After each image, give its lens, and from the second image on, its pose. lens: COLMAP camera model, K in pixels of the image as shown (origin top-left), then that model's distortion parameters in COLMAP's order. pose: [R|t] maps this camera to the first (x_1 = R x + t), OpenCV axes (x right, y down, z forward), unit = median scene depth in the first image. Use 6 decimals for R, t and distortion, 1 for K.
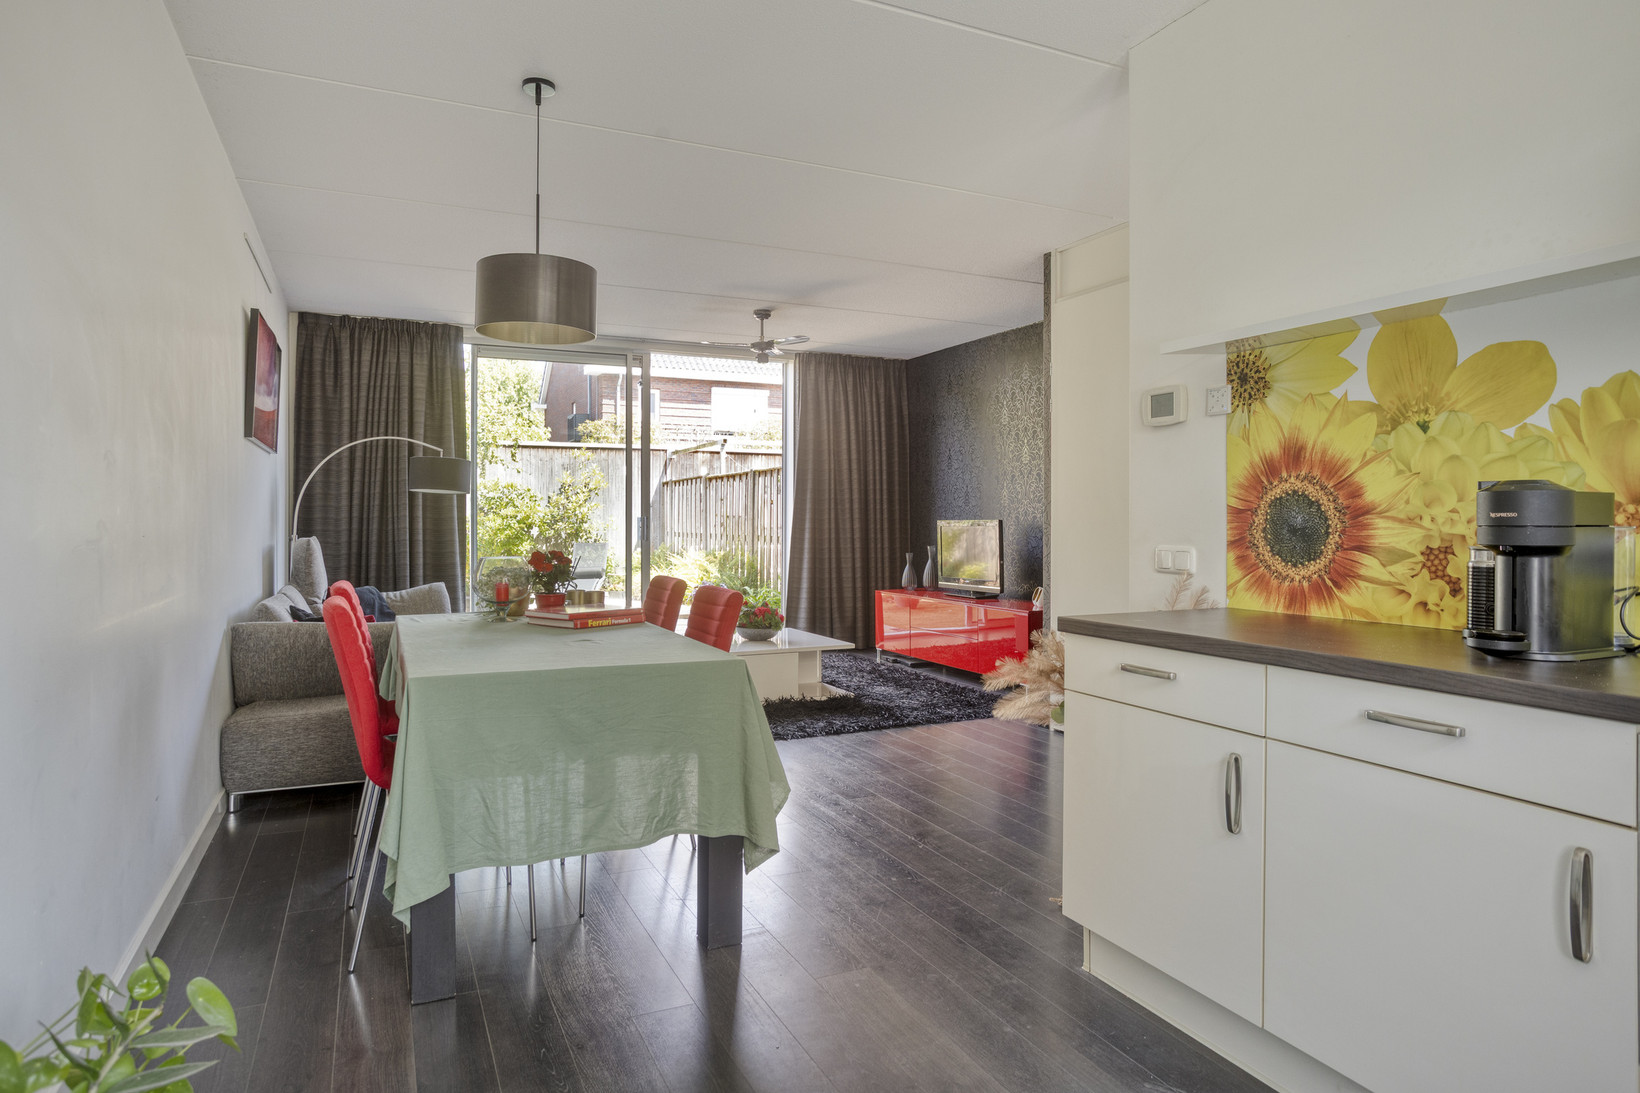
lens RADIAL K [[939.9, 0, 805.8], [0, 939.9, 528.4], [0, 0, 1]] dist [-0.040261, 0.031496]
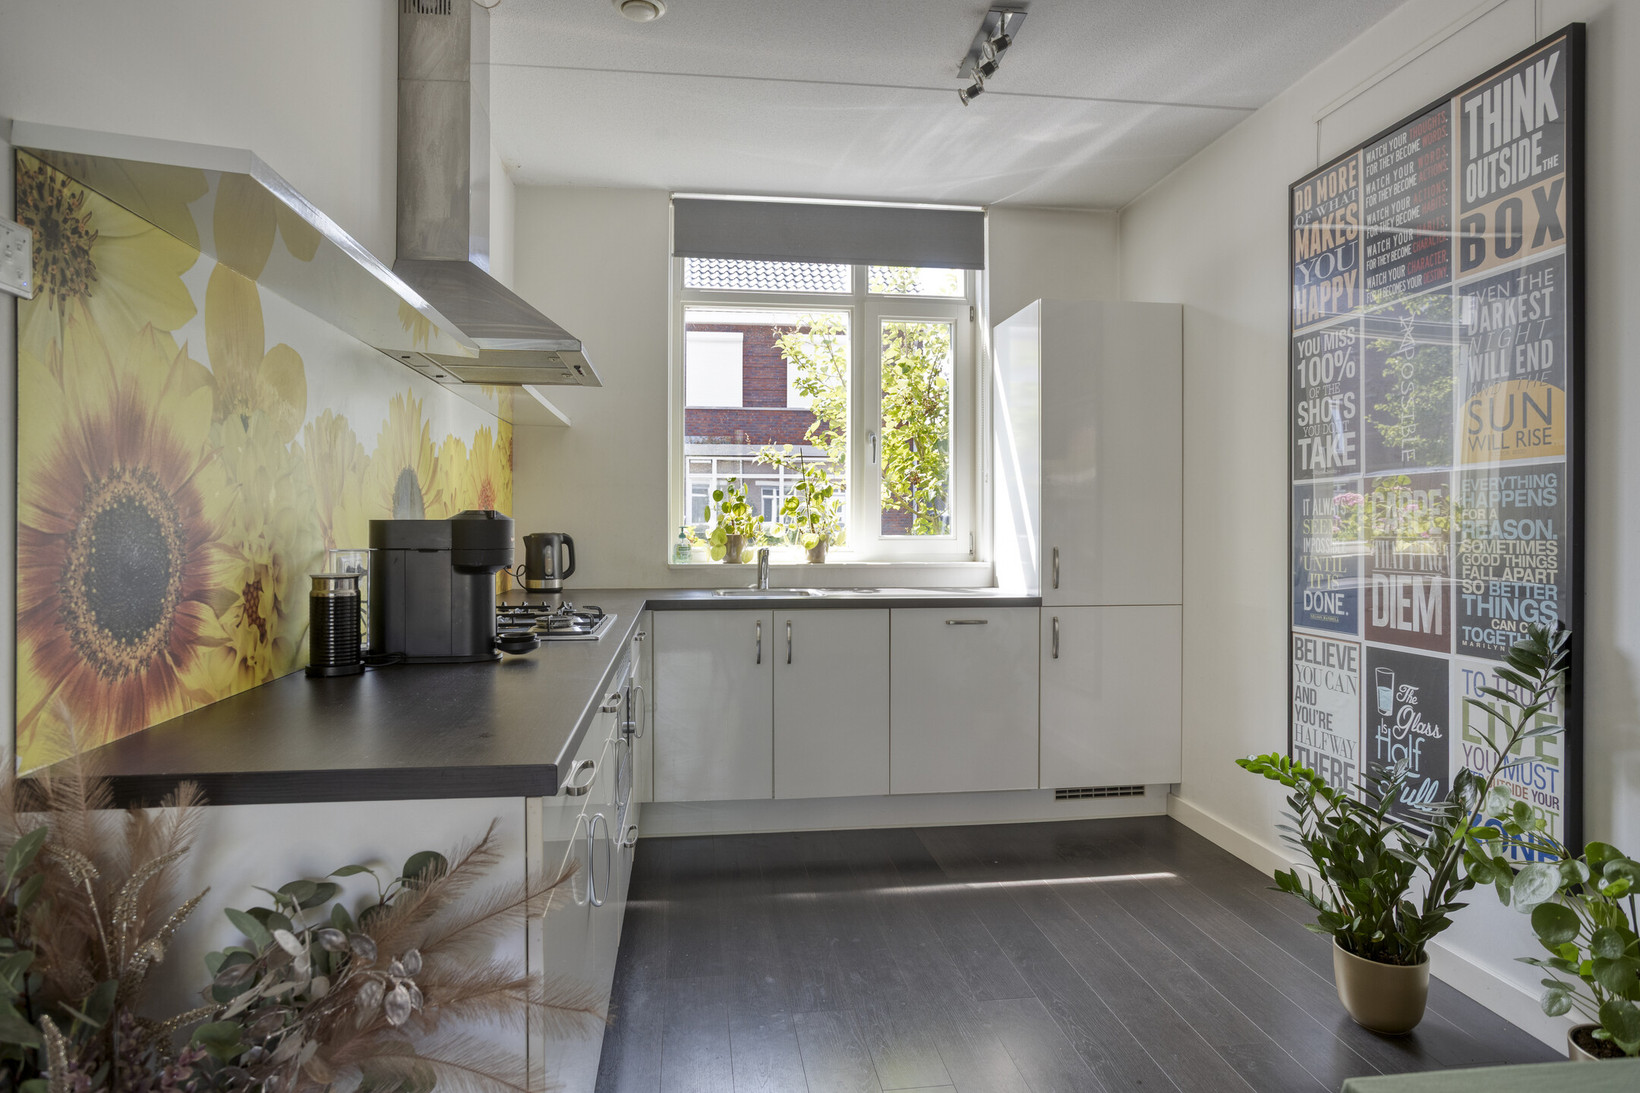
lens RADIAL K [[939.9, 0, 810.0], [0, 939.9, 536.5], [0, 0, 1]] dist [-0.040261, 0.031496]
pose [[-0.953678, -0.006525, 0.300757, 0.005469], [0.000195, 0.999751, 0.022307, -0.028731], [-0.300828, 0.021332, -0.953440, 1.295454]]
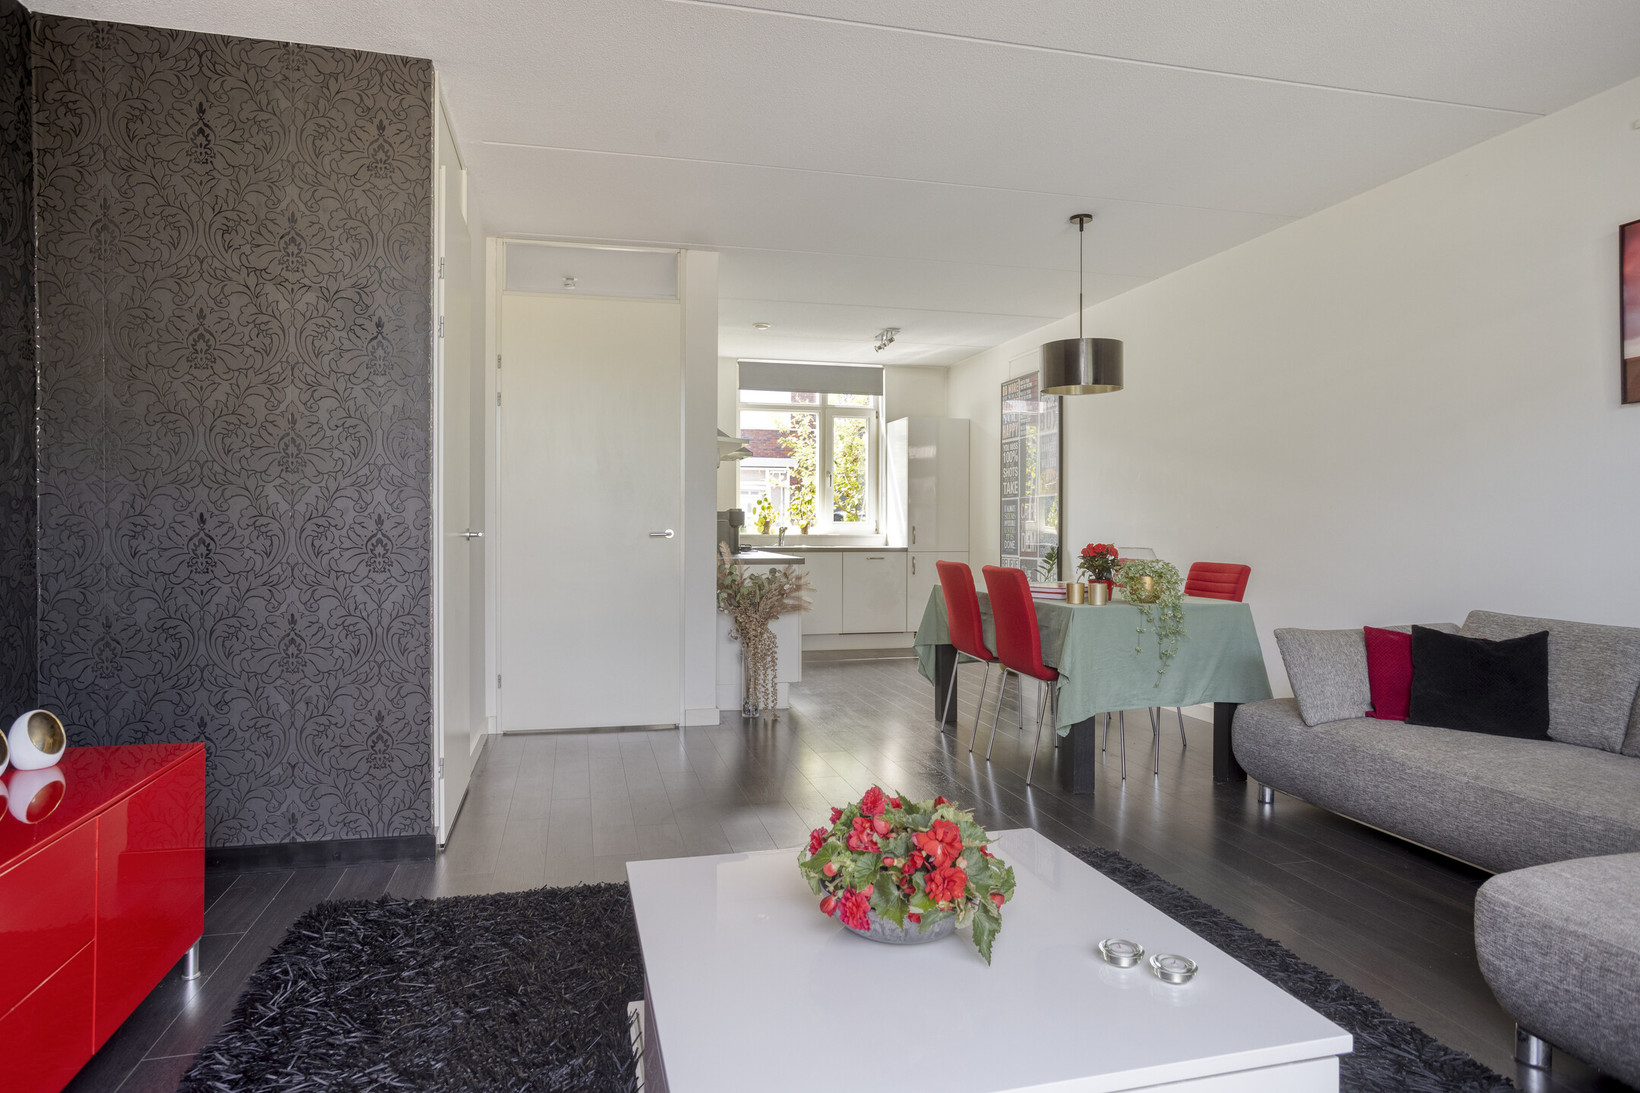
lens RADIAL K [[939.9, 0, 815.5], [0, 939.9, 533.3], [0, 0, 1]] dist [-0.040261, 0.031496]
pose [[-0.983294, -0.006753, 0.181898, -0.182137], [-0.003537, 0.999832, 0.017995, -0.012719], [-0.181989, 0.017051, -0.983153, 3.122103]]
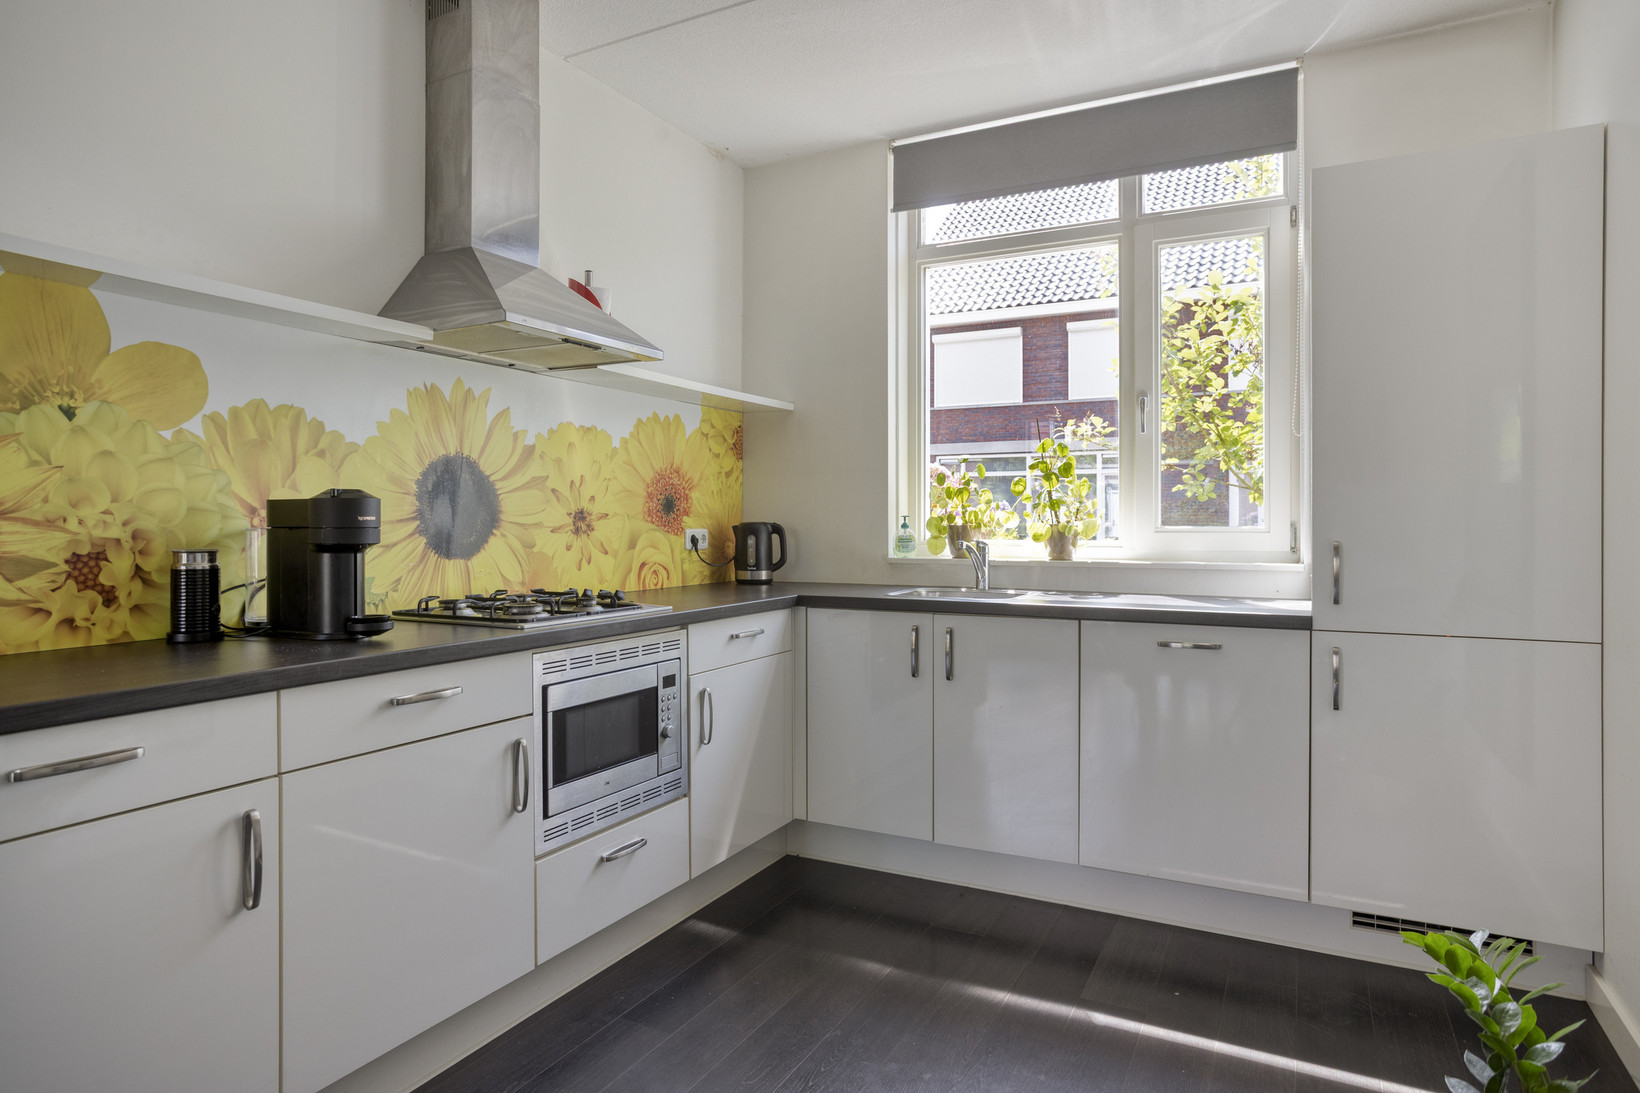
lens RADIAL K [[939.9, 0, 818.6], [0, 939.9, 533.2], [0, 0, 1]] dist [-0.040261, 0.031496]
pose [[-0.605688, -0.008743, 0.795655, -0.352696], [0.006666, 0.999849, 0.016061, -0.006737], [-0.795675, 0.015032, -0.605538, 0.795796]]
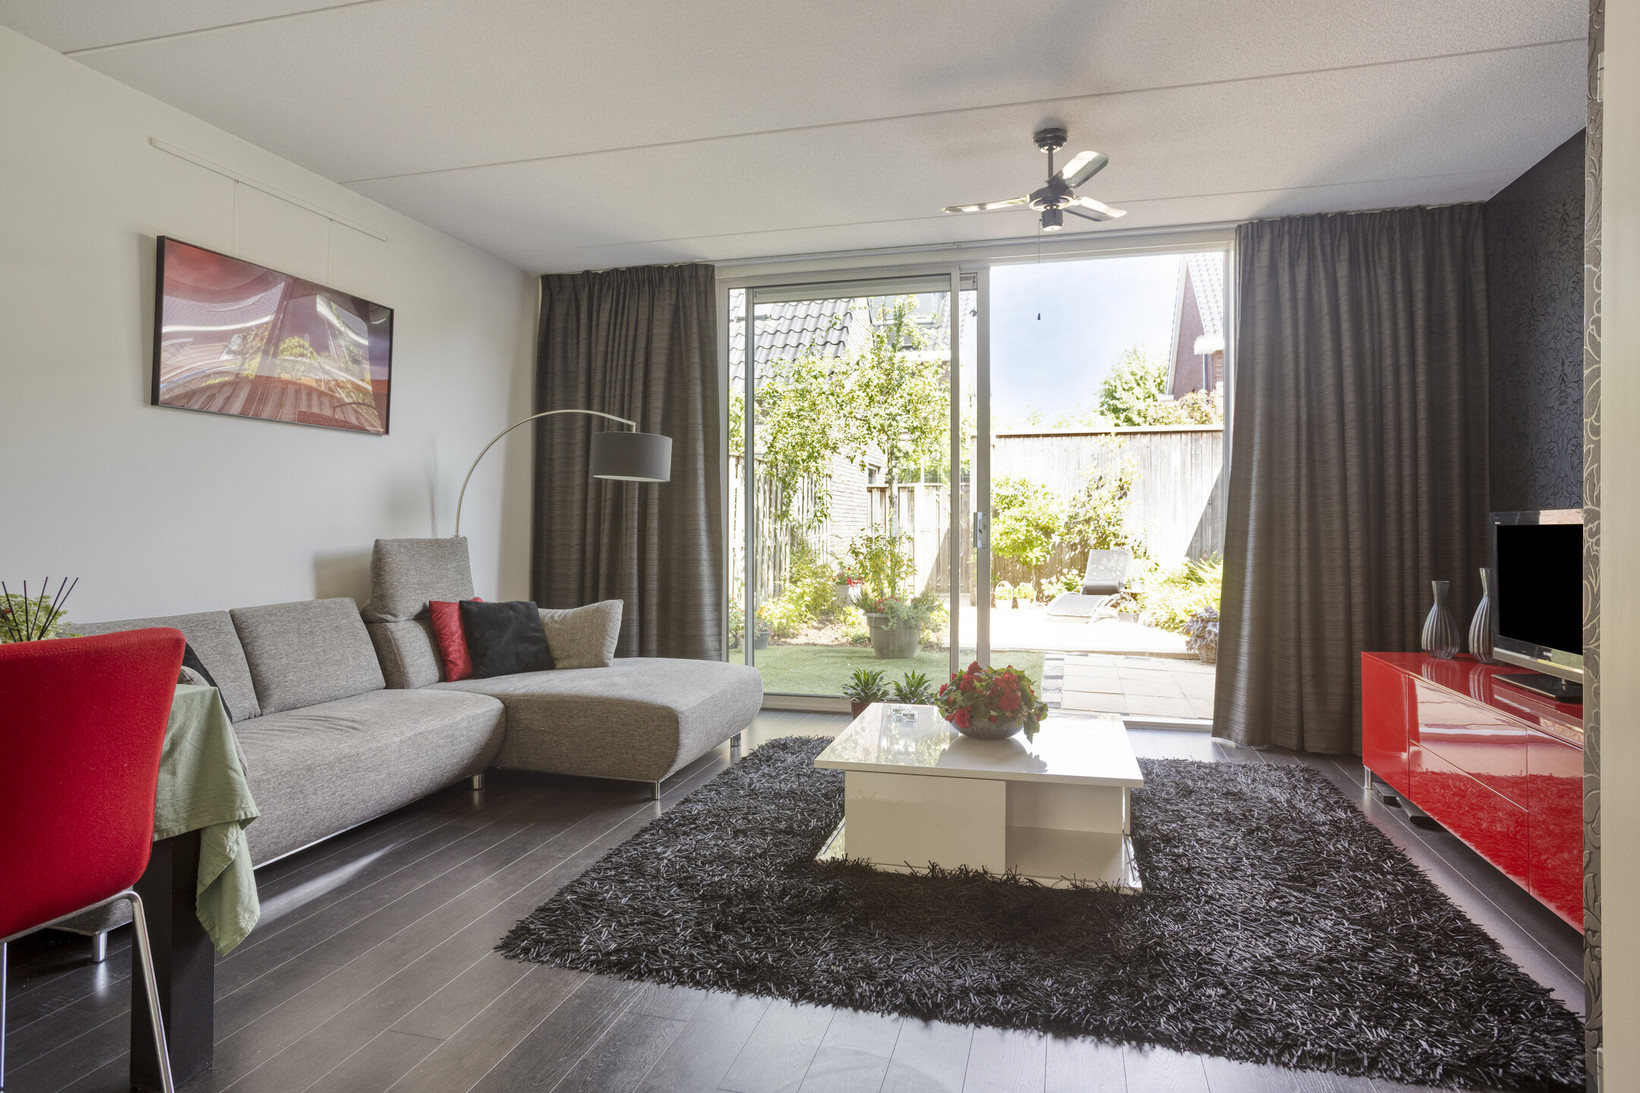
lens RADIAL K [[939.9, 0, 822.9], [0, 939.9, 507.5], [0, 0, 1]] dist [-0.040261, 0.031496]
pose [[0.770185, -0.013636, -0.637675, 0.523665], [-0.004085, 0.999645, -0.026310, 0.007076], [0.637808, 0.022869, 0.769856, 1.323858]]
